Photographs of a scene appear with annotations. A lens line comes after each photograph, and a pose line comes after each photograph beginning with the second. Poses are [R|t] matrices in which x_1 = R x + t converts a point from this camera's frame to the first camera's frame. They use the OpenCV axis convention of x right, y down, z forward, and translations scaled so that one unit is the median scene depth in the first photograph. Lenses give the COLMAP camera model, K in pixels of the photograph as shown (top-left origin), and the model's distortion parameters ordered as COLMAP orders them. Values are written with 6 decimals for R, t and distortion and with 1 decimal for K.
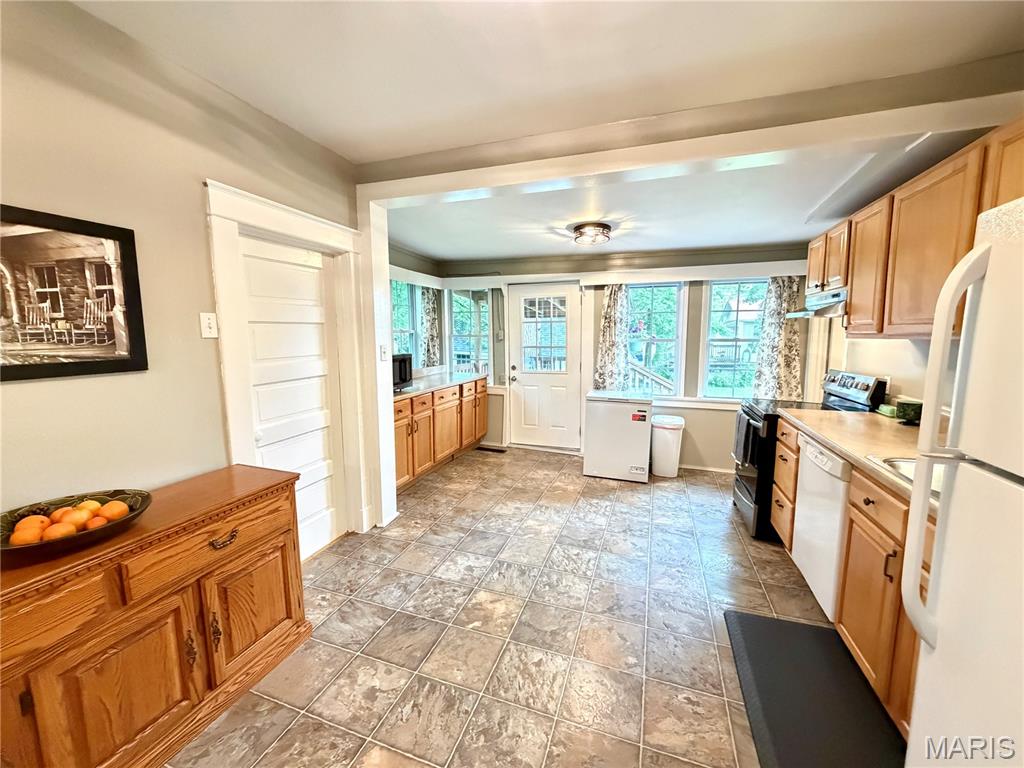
lens RADIAL K [[407.3, 0, 508.8], [0, 407.3, 384.1], [0, 0, 1]] dist [0.001769, 0.000147]
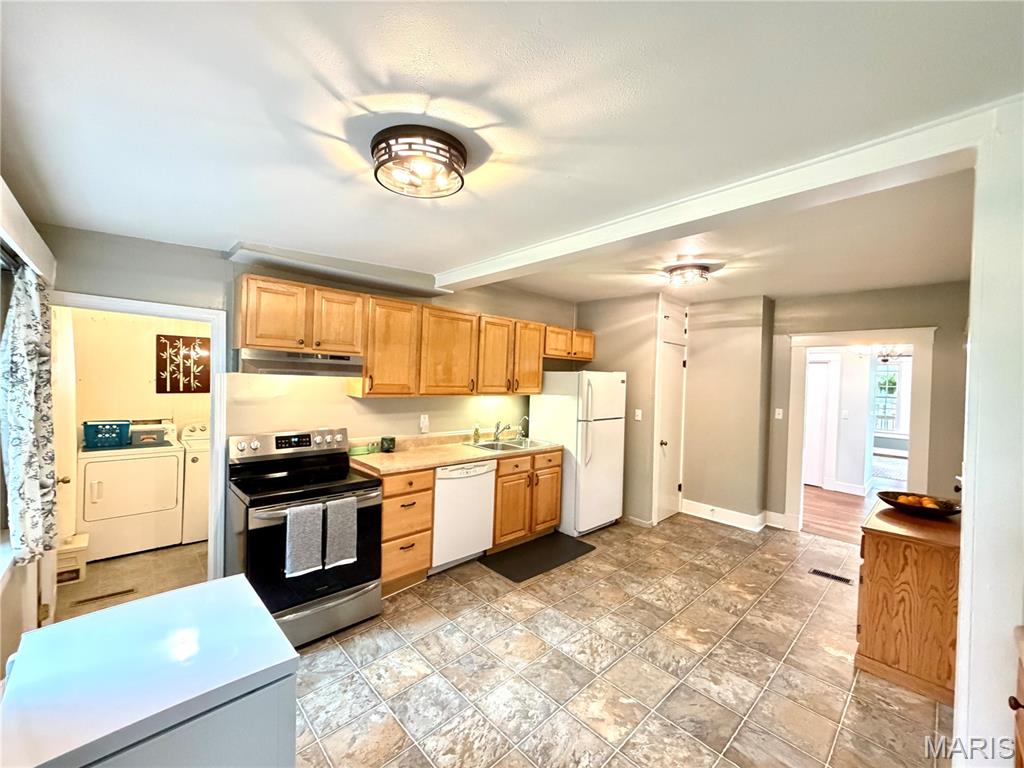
lens RADIAL K [[407.3, 0, 507.3], [0, 407.3, 386.4], [0, 0, 1]] dist [0.001769, 0.000147]
pose [[-0.887299, -0.040672, 0.459398, -0.050741], [0.022706, 0.991043, 0.131595, -0.194633], [-0.460635, 0.127195, -0.878429, 1.240384]]
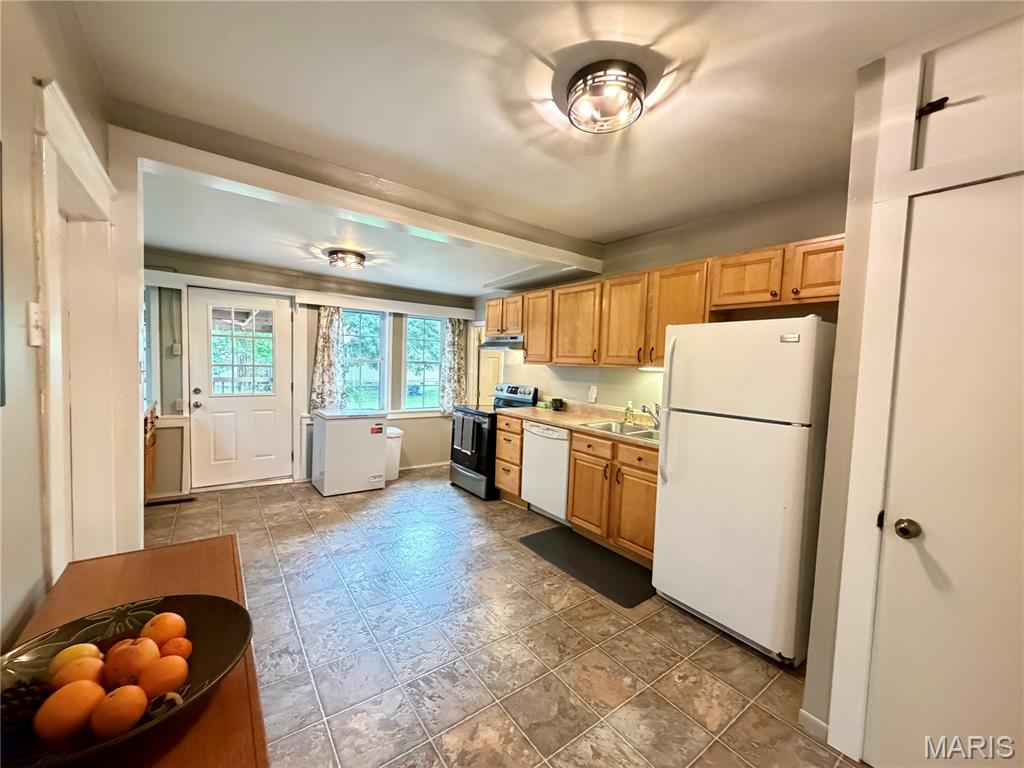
lens RADIAL K [[407.3, 0, 509.9], [0, 407.3, 385.4], [0, 0, 1]] dist [0.001769, 0.000147]
pose [[0.560794, -0.026823, 0.827521, -0.412161], [0.063420, 0.997930, -0.010631, -0.006088], [-0.825523, 0.058443, 0.561335, 0.071166]]
